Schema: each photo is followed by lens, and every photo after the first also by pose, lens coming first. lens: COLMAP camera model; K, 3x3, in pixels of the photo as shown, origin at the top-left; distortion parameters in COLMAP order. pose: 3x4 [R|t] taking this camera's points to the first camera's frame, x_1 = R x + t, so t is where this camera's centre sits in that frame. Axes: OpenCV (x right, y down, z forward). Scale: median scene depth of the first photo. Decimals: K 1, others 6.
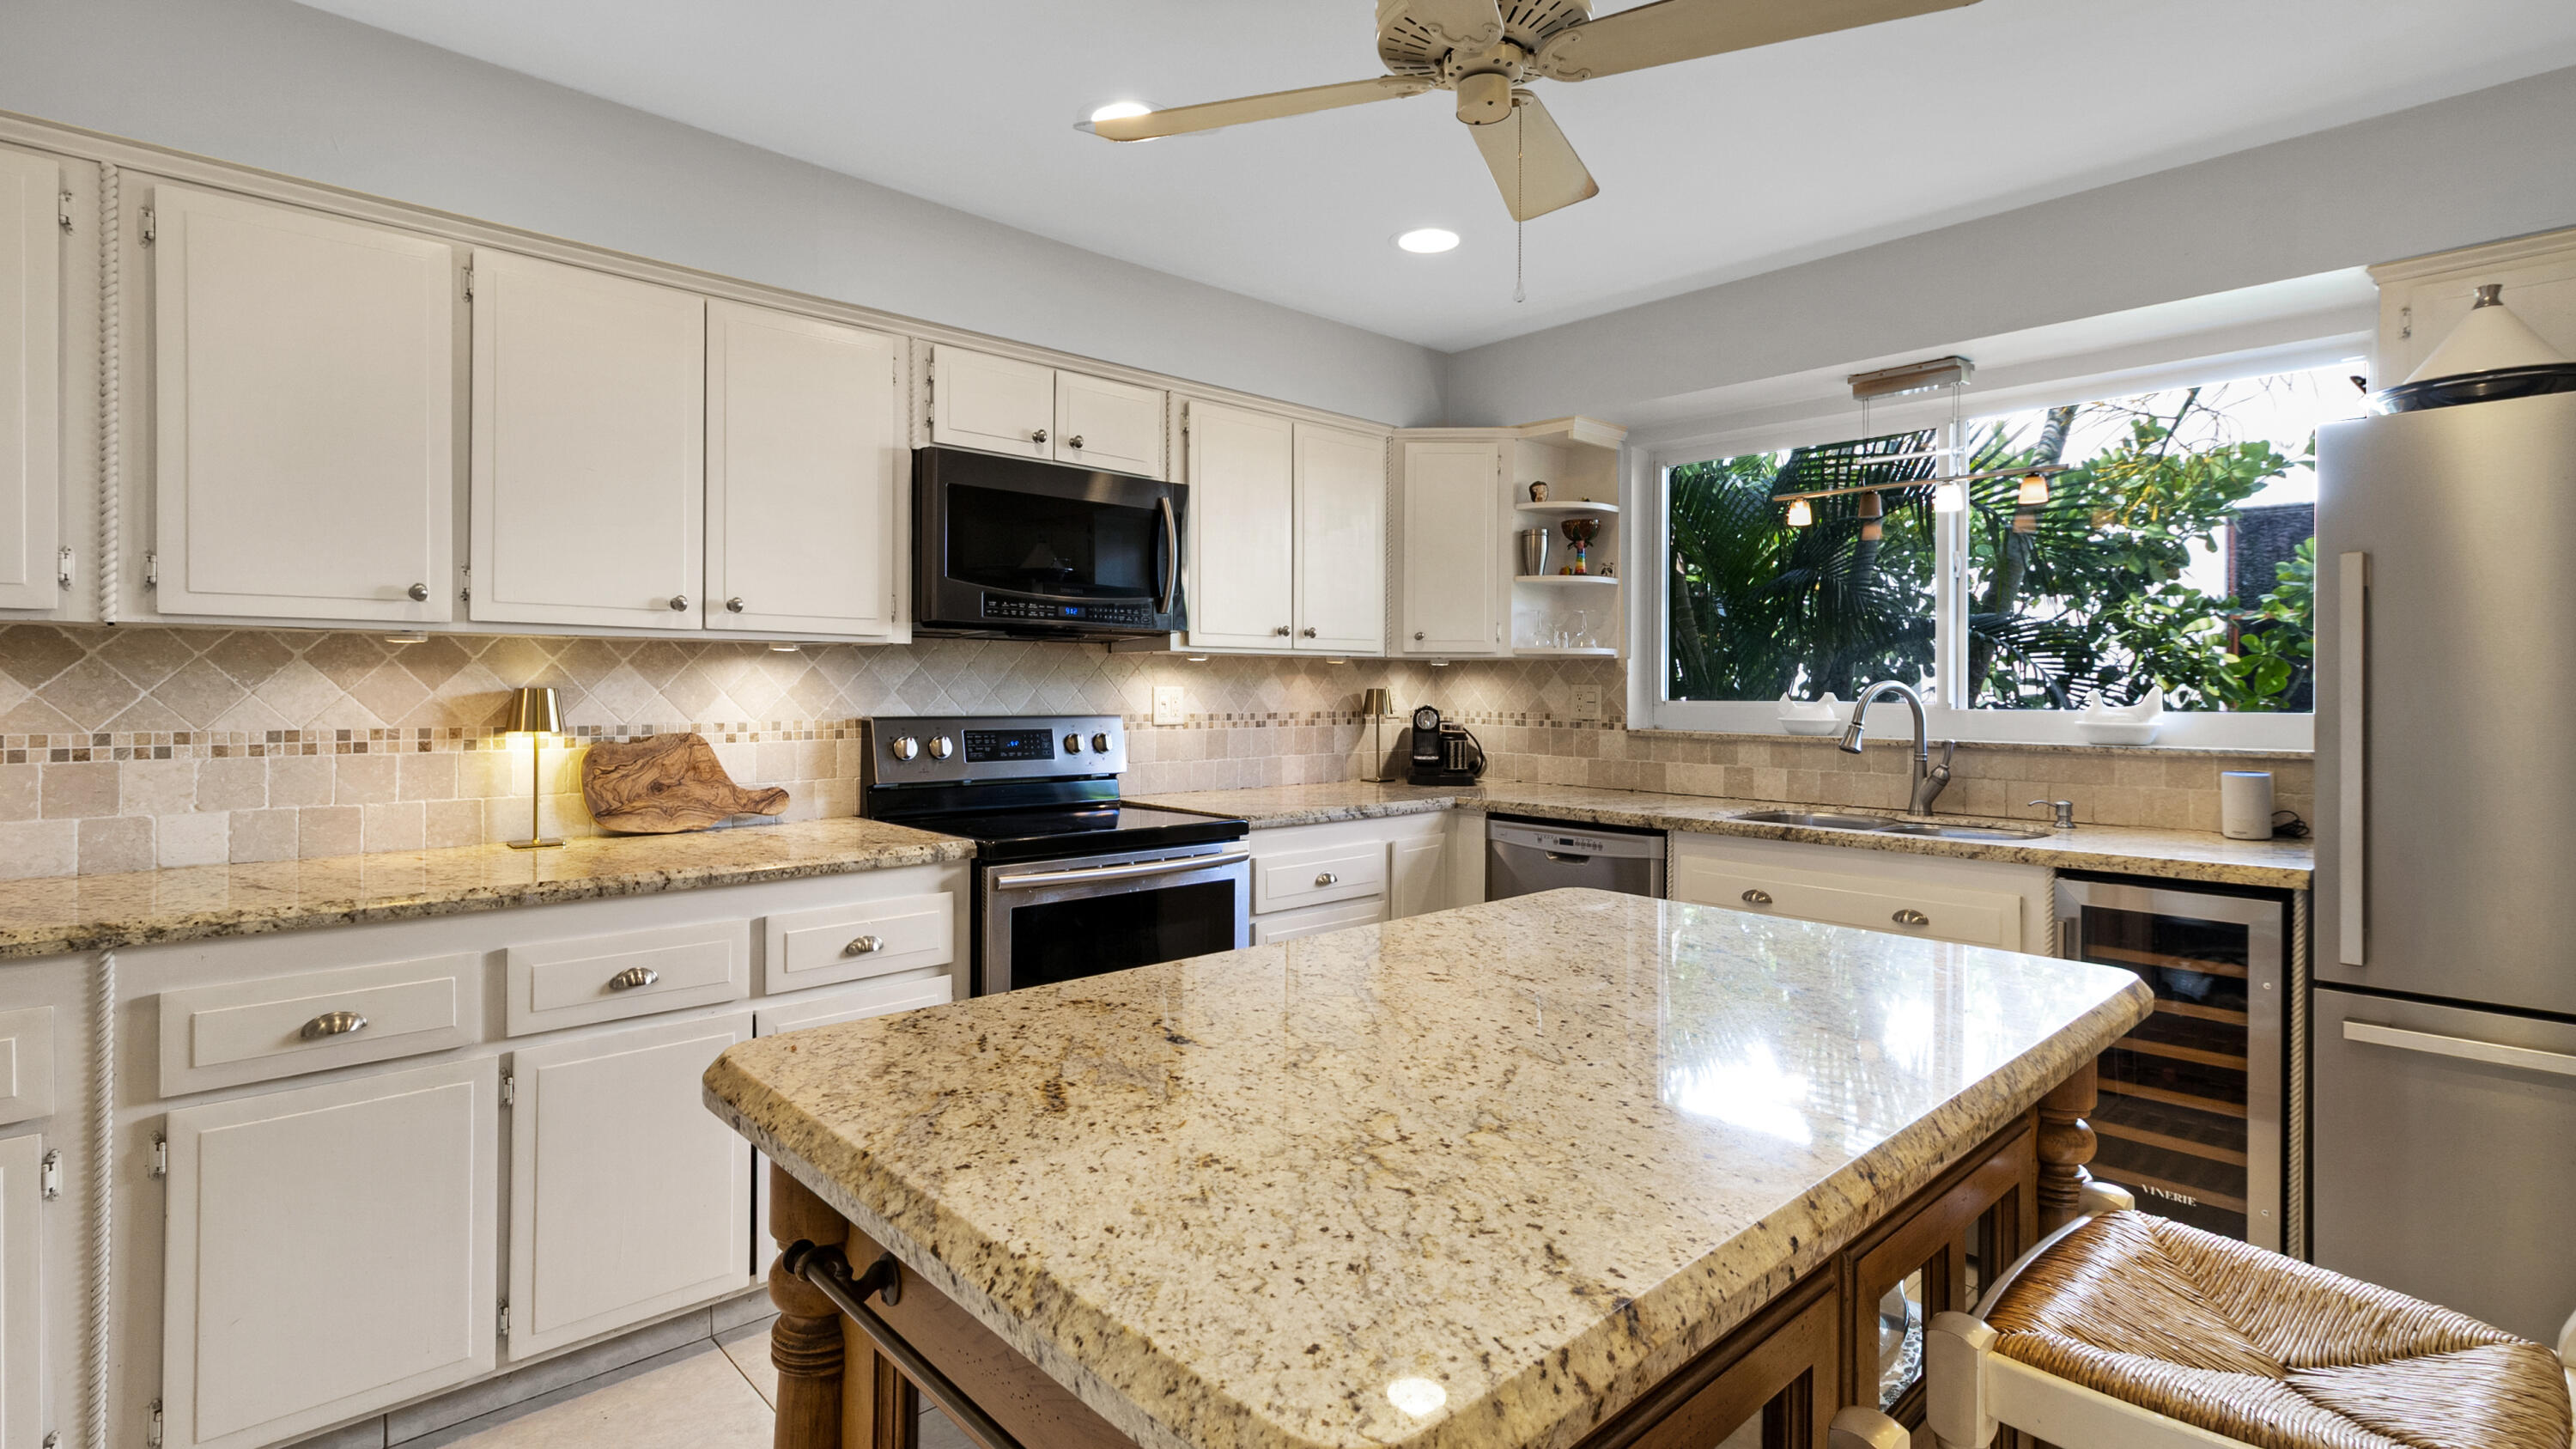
lens RADIAL K [[1214.7, 0, 1320.9], [0, 1214.7, 678.0], [0, 0, 1]] dist [0.001710, 0.000258]
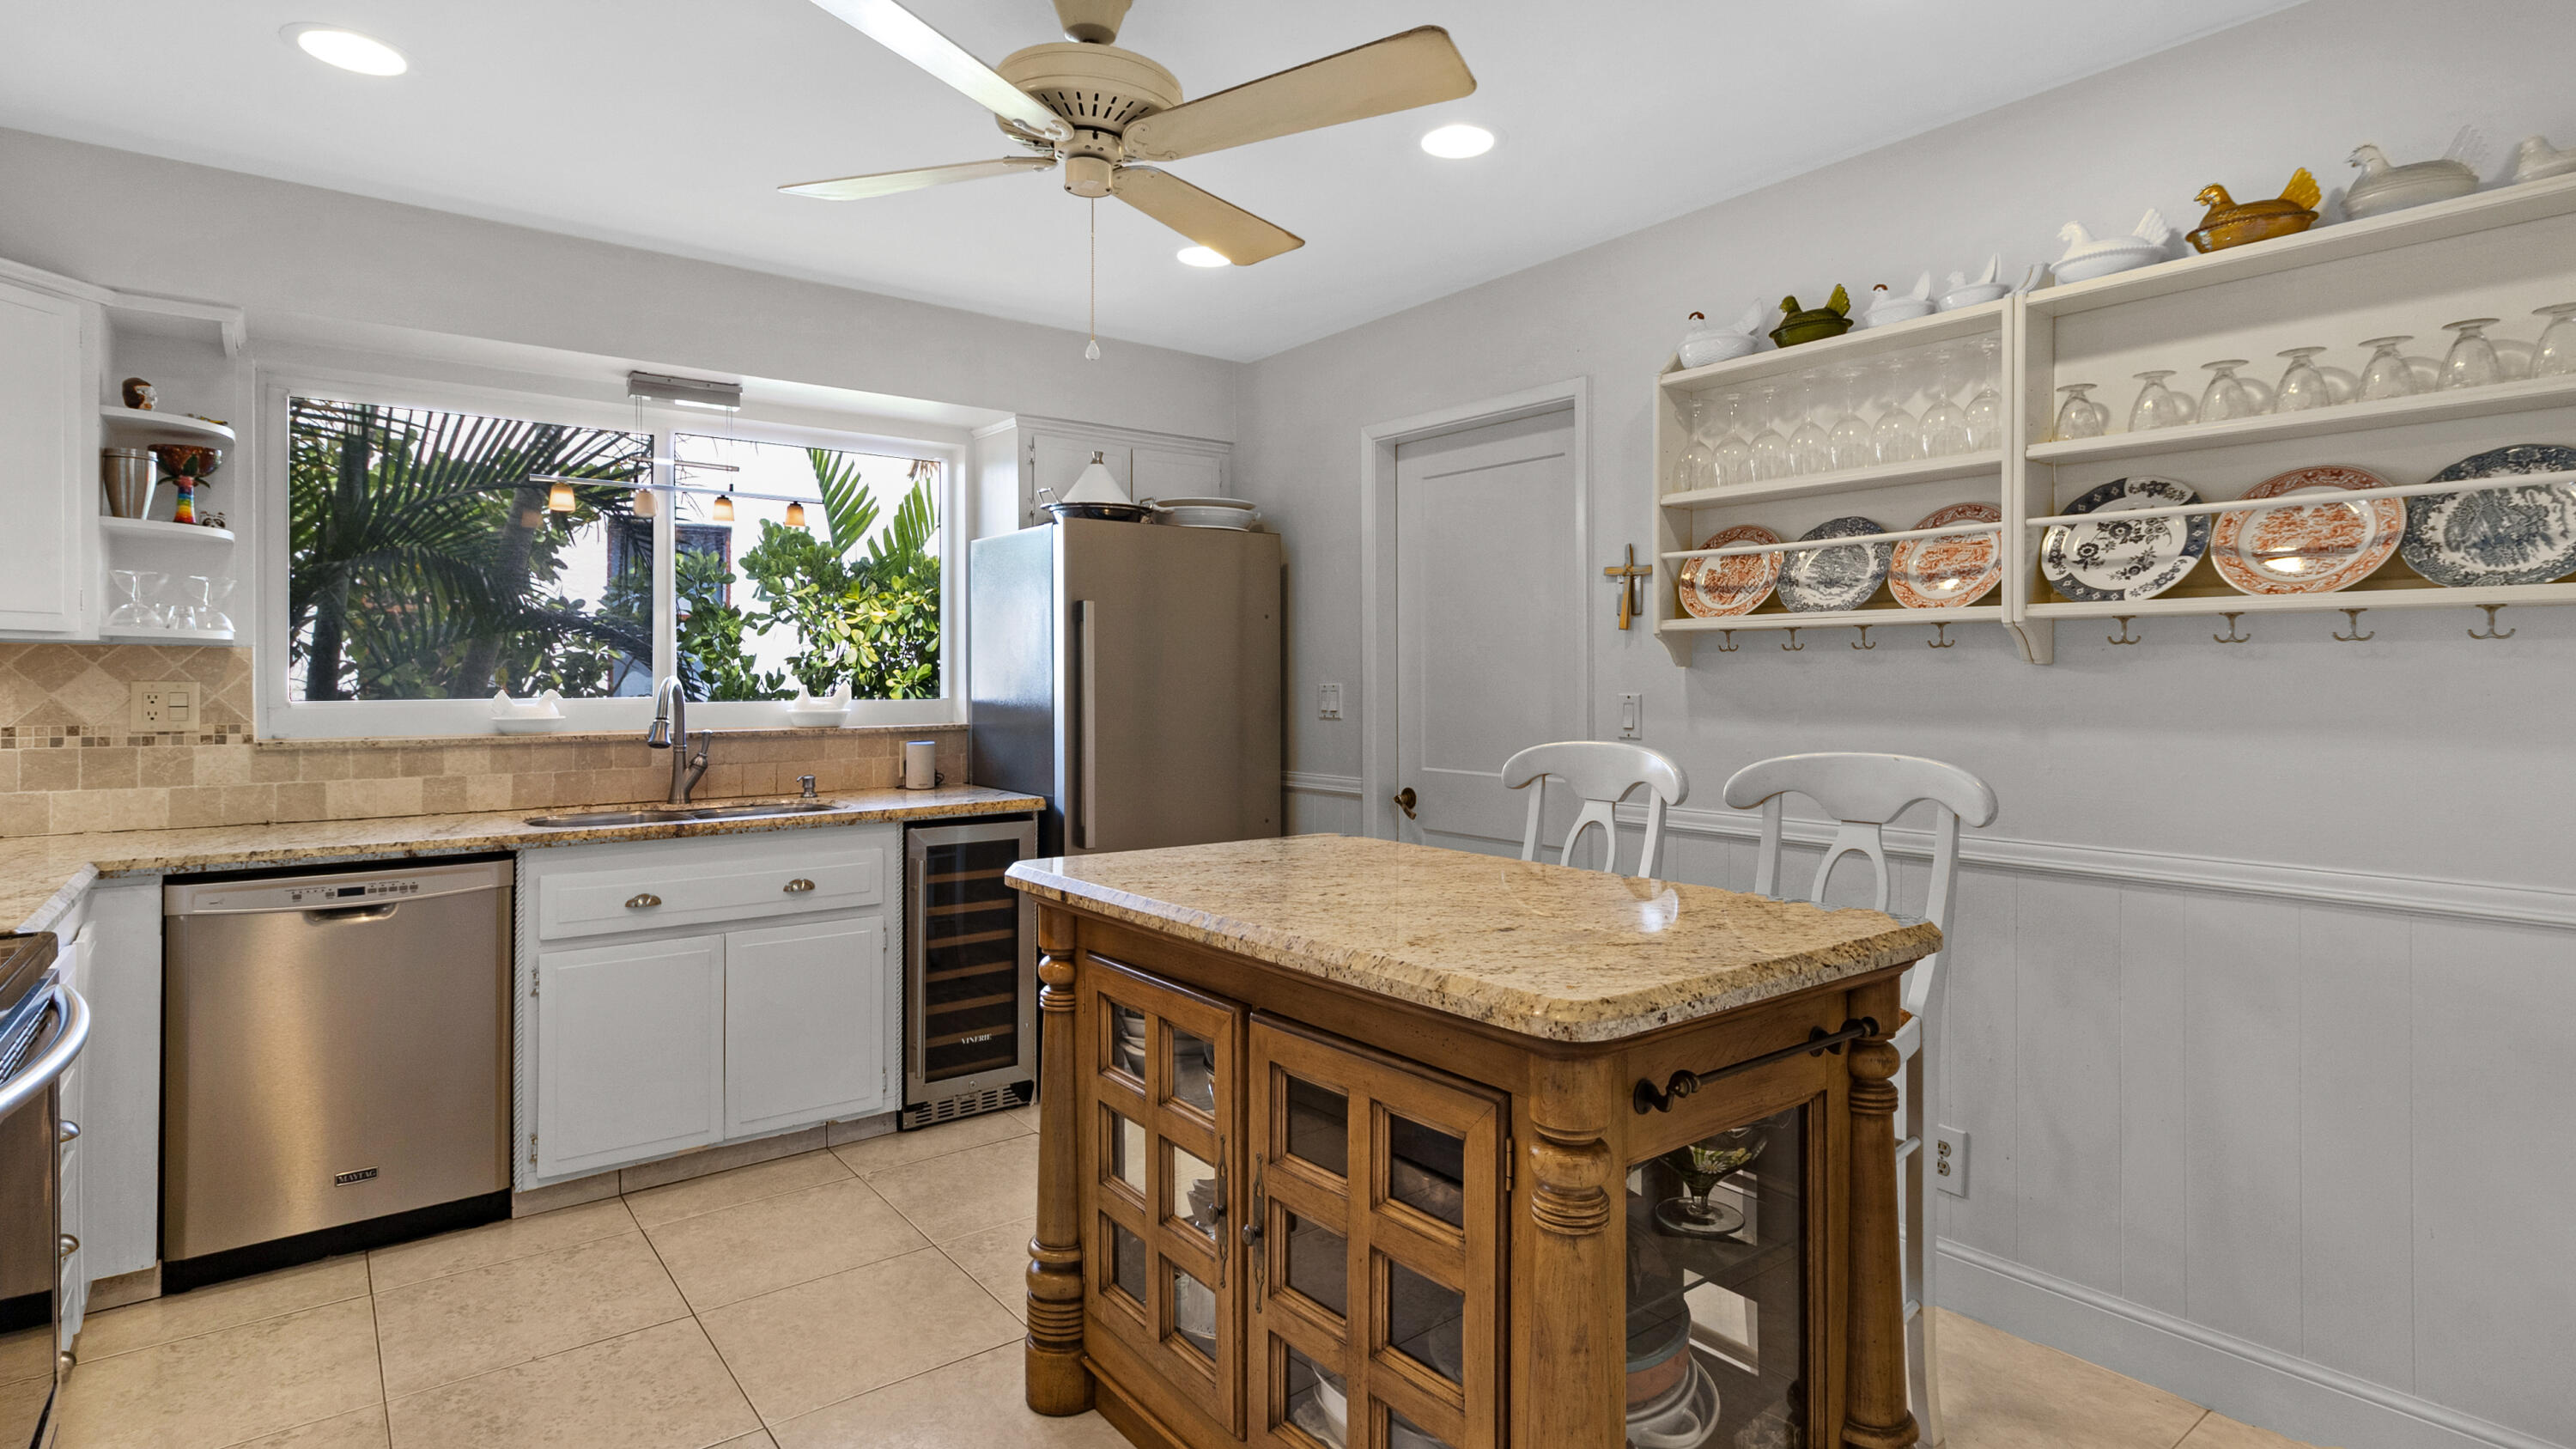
lens RADIAL K [[1214.7, 0, 1320.9], [0, 1214.7, 678.0], [0, 0, 1]] dist [0.001710, 0.000258]
pose [[0.104957, -0.003786, 0.994470, -0.624741], [-0.005672, 0.999974, 0.004405, -0.005381], [-0.994461, -0.006103, 0.104933, 0.416642]]
